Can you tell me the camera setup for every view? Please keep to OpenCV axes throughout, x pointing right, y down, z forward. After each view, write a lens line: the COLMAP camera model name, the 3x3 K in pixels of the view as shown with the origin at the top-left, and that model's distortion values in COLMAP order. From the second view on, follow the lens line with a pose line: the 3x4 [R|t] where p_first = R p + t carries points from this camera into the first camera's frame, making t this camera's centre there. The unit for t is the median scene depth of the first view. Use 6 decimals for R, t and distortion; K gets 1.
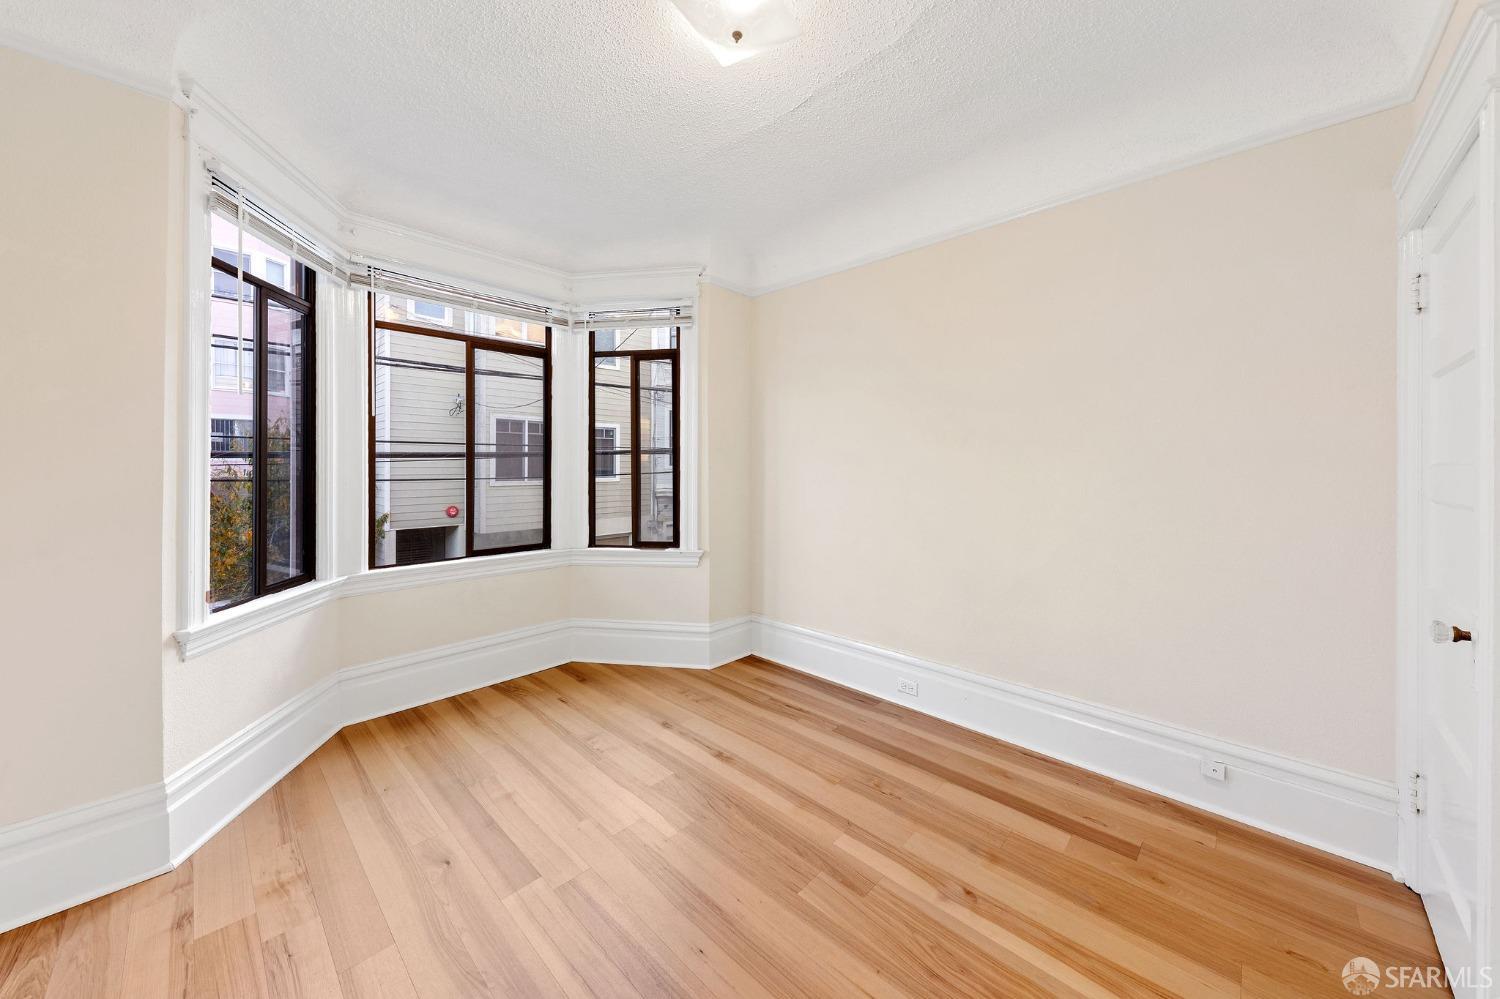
lens RADIAL K [[511.0, 0, 750.2], [0, 511.0, 472.7], [0, 0, 1]] dist [-0.000222, -0.002173]
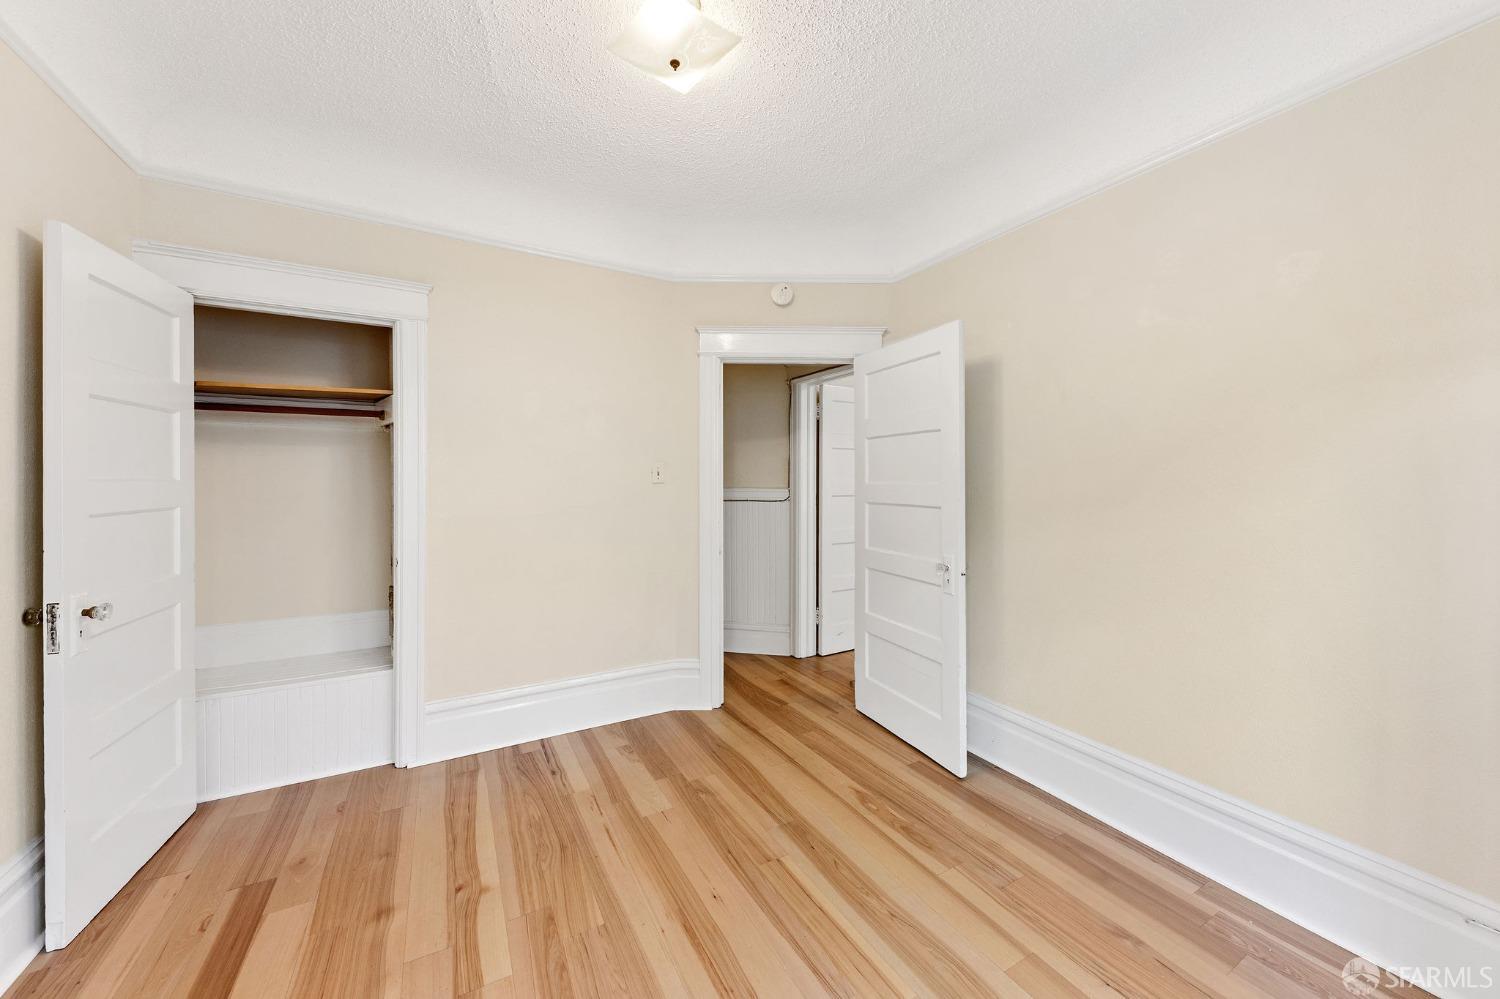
lens RADIAL K [[538.2, 0, 746.1], [0, 538.2, 477.8], [0, 0, 1]] dist [0.002124, 0.000004]
pose [[-0.951464, -0.008243, 0.307651, -0.338859], [-0.006073, 0.999949, 0.008010, -0.026302], [-0.307701, 0.005753, -0.951466, 1.349319]]
